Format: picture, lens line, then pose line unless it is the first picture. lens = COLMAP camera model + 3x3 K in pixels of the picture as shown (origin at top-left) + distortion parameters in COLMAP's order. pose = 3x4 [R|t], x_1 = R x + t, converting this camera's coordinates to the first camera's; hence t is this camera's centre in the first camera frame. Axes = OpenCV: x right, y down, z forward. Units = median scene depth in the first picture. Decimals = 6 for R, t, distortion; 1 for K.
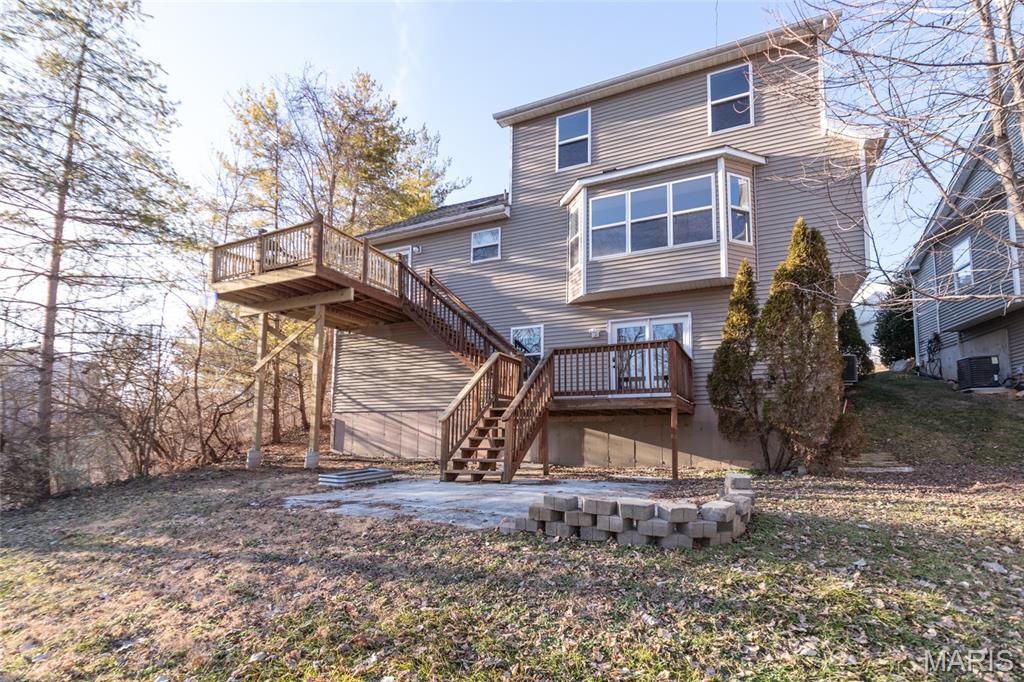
lens RADIAL K [[459.6, 0, 511.6], [0, 459.6, 391.3], [0, 0, 1]] dist [0.000350, -0.000028]
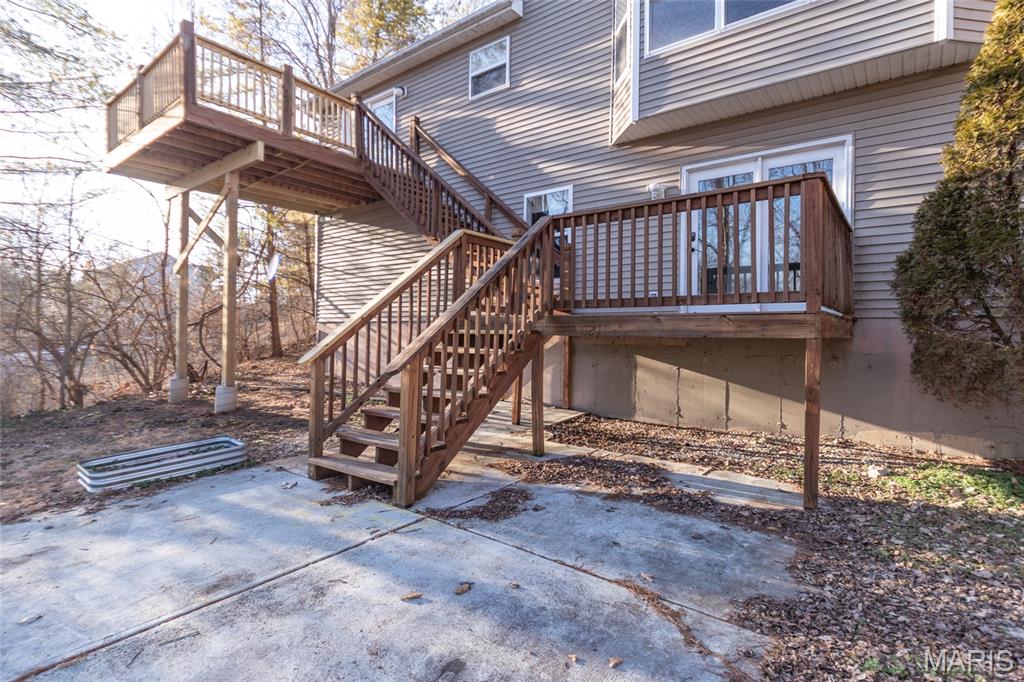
lens RADIAL K [[473.7, 0, 496.6], [0, 473.7, 321.4], [0, 0, 1]] dist [-0.001406, 0.000004]
pose [[0.973278, -0.000778, -0.229627, 0.124862], [0.018005, 0.997174, 0.072936, -0.012171], [0.228921, -0.075122, 0.970542, 0.375995]]
